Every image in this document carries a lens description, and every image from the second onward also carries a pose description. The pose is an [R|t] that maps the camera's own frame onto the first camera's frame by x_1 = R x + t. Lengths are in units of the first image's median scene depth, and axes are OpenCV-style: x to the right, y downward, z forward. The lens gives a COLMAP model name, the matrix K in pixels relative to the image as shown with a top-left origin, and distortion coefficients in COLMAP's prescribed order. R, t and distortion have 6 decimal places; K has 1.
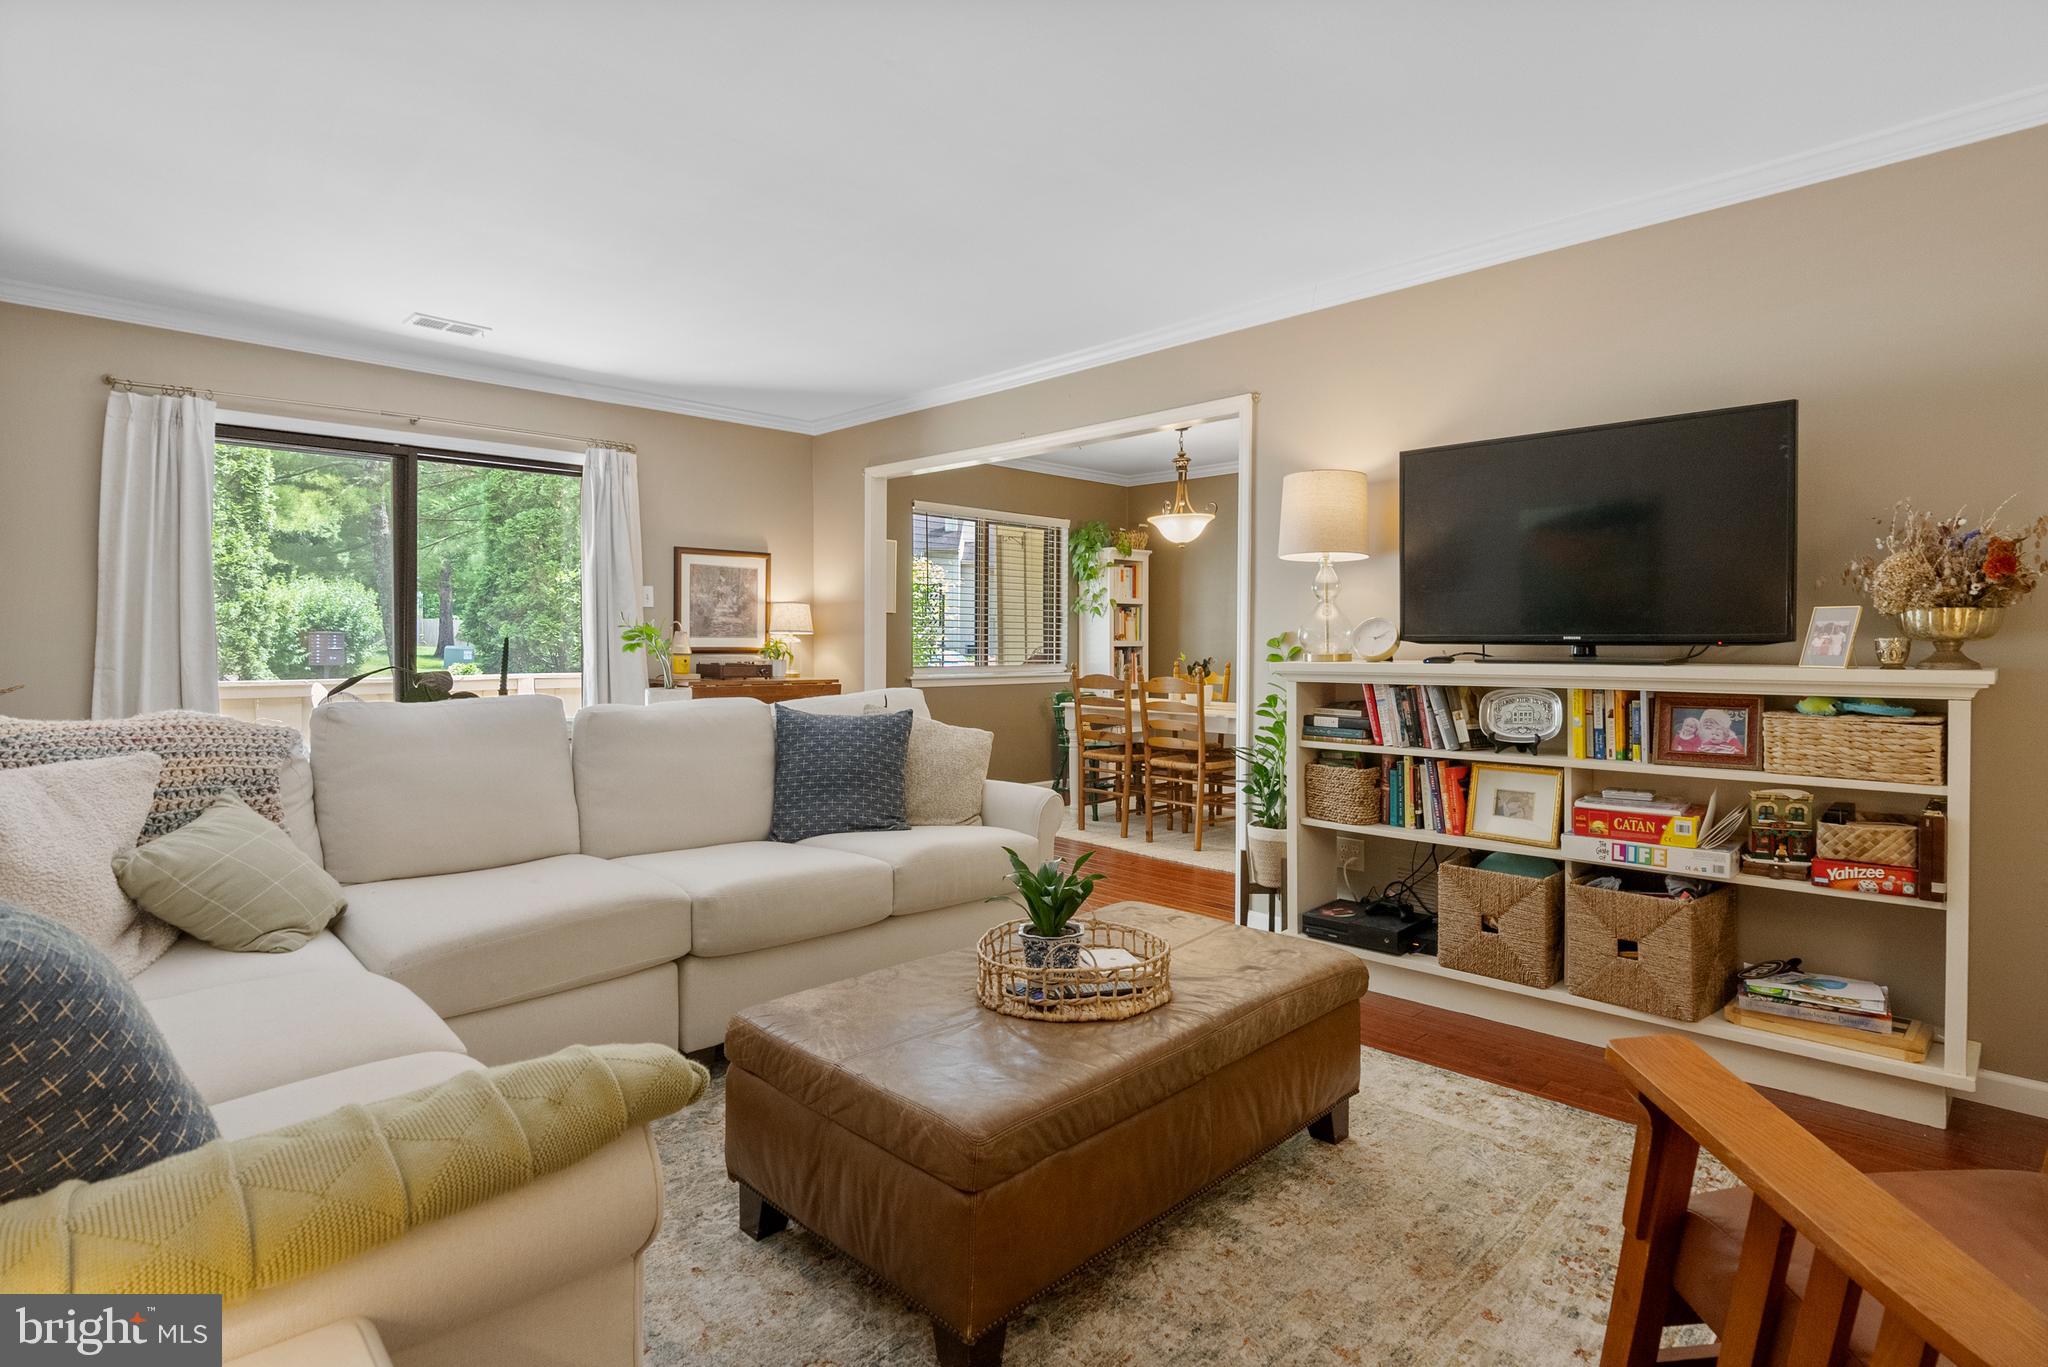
lens RADIAL K [[1028.4, 0, 1013.1], [0, 1028.4, 645.0], [0, 0, 1]] dist [0.001197, 0.000863]
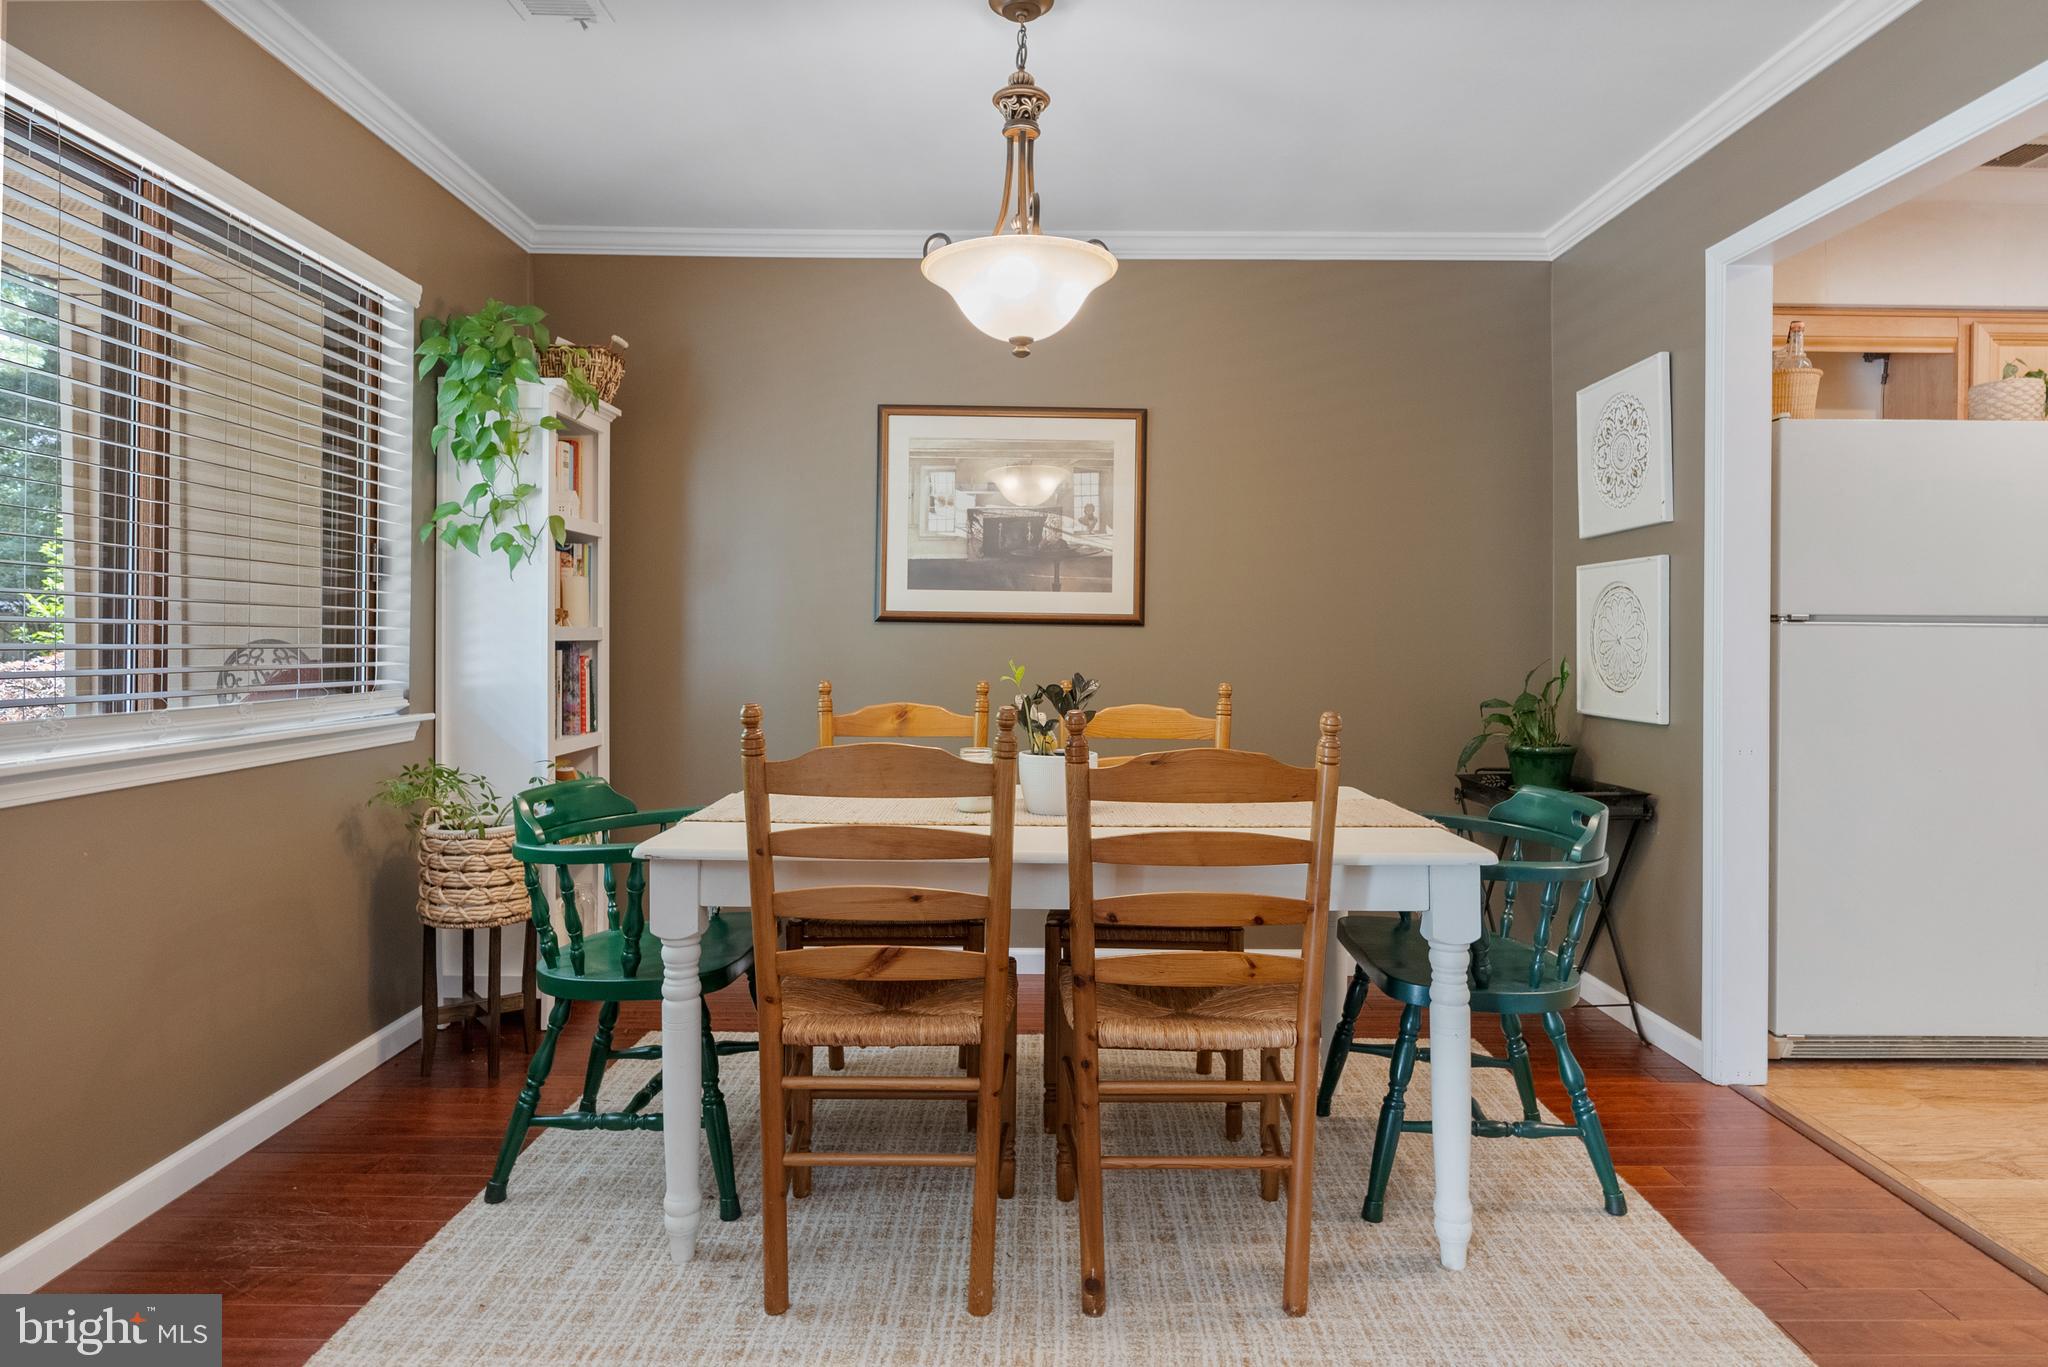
lens RADIAL K [[1126.1, 0, 1026.1], [0, 1126.1, 644.4], [0, 0, 1]] dist [-0.001339, -0.000141]
pose [[0.695450, 0.003489, 0.718566, -0.102392], [-0.006359, 0.999979, 0.001299, 0.000814], [-0.718546, -0.005473, 0.695458, 0.757607]]
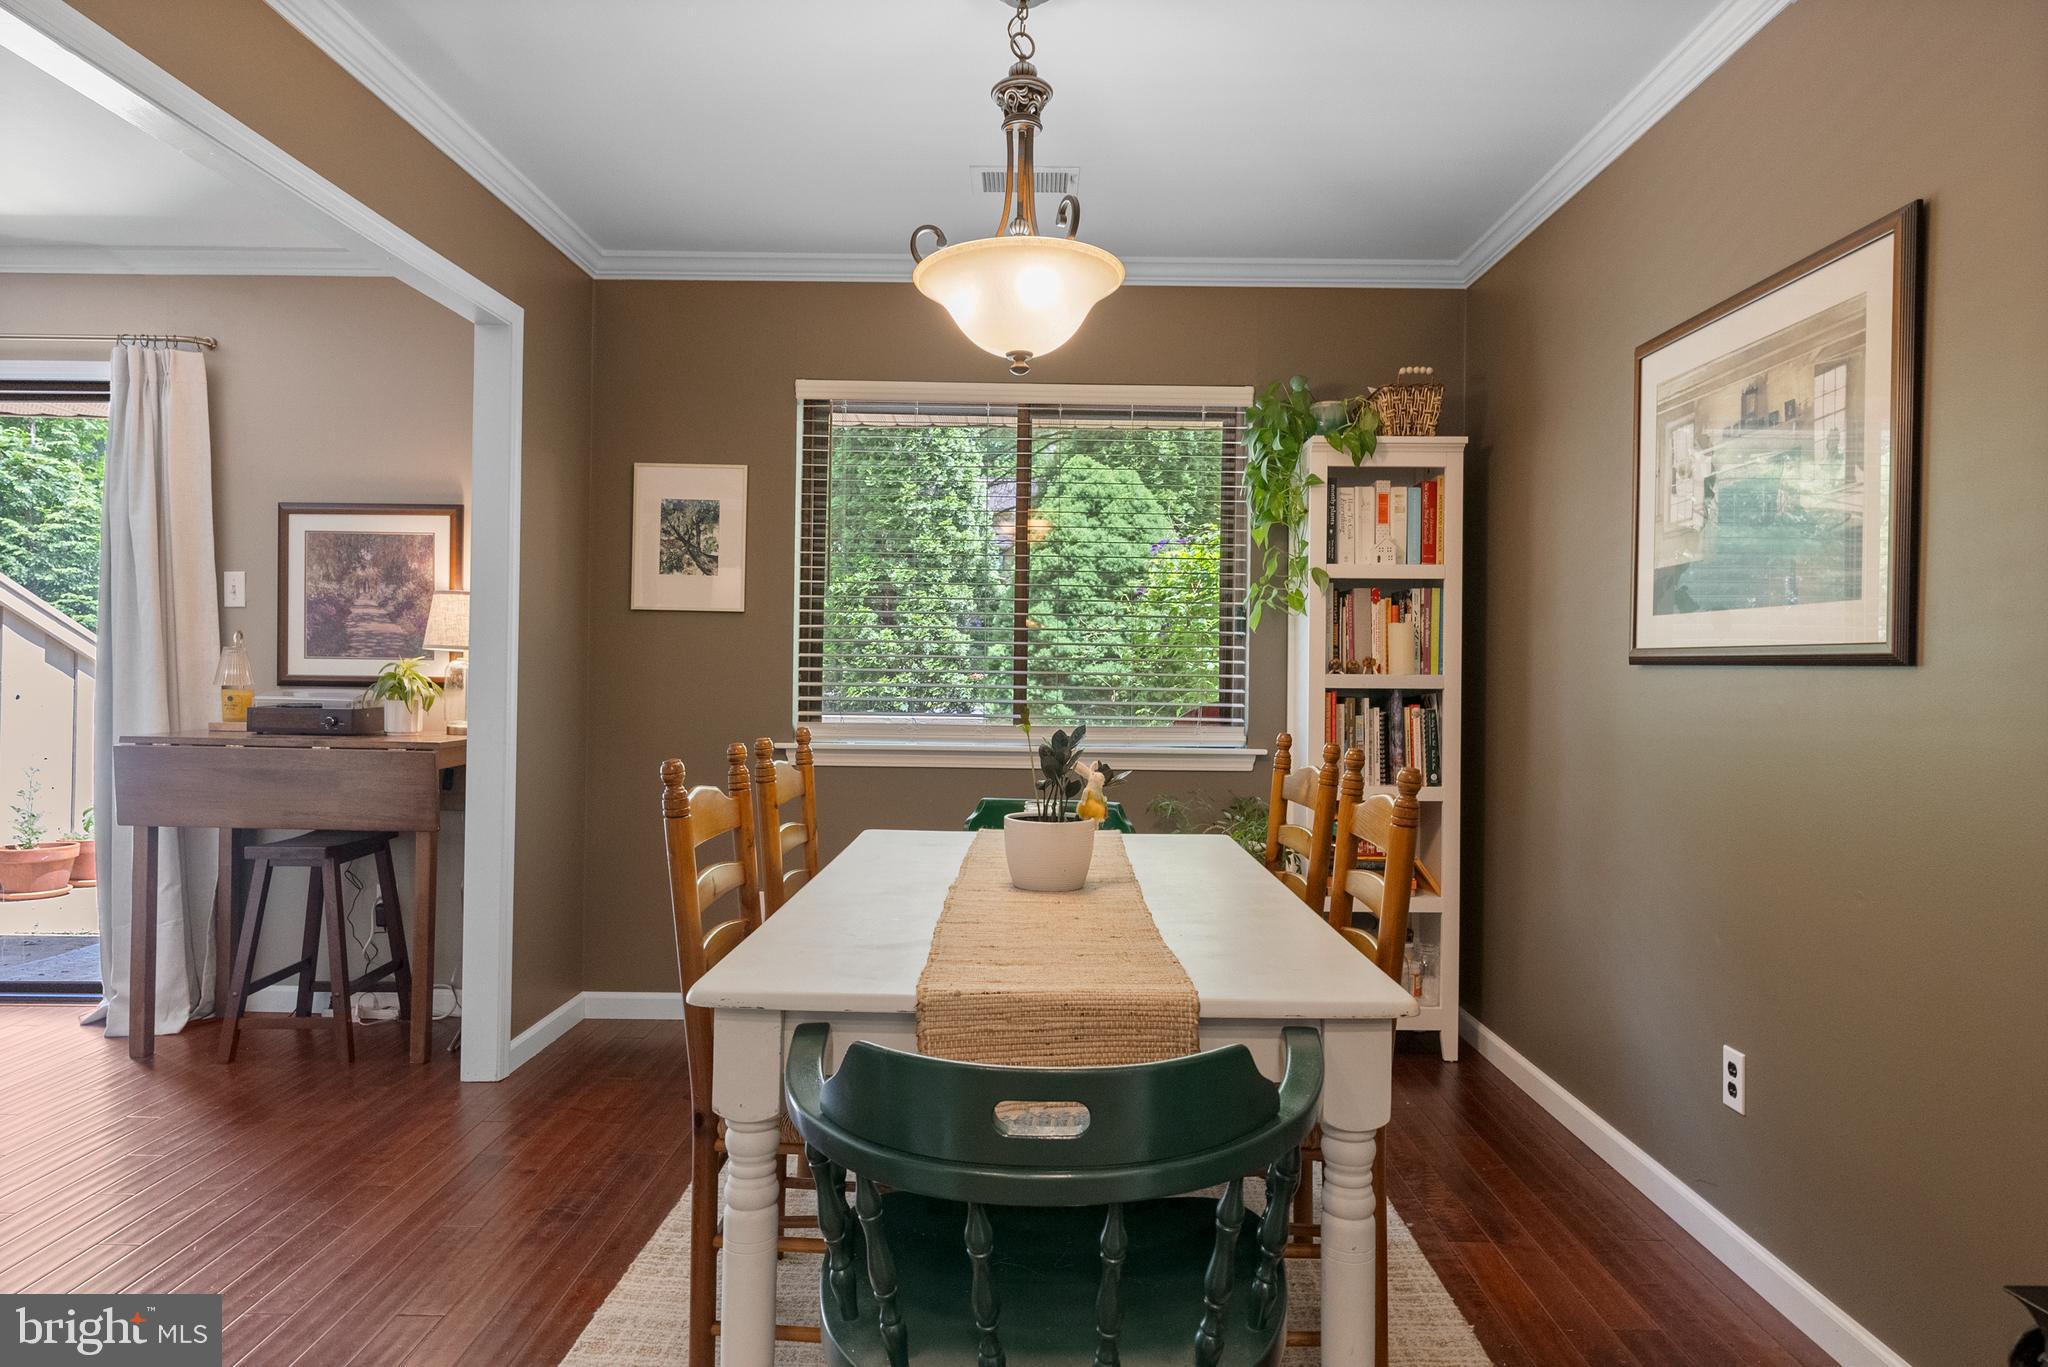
lens RADIAL K [[1218.7, 0, 1026.5], [0, 1218.7, 664.6], [0, 0, 1]] dist [0.001655, 0.002246]
pose [[0.713535, 0.004979, -0.700602, 0.439363], [-0.013423, 0.999888, -0.006565, -0.004284], [0.700491, 0.014089, 0.713523, 0.760138]]
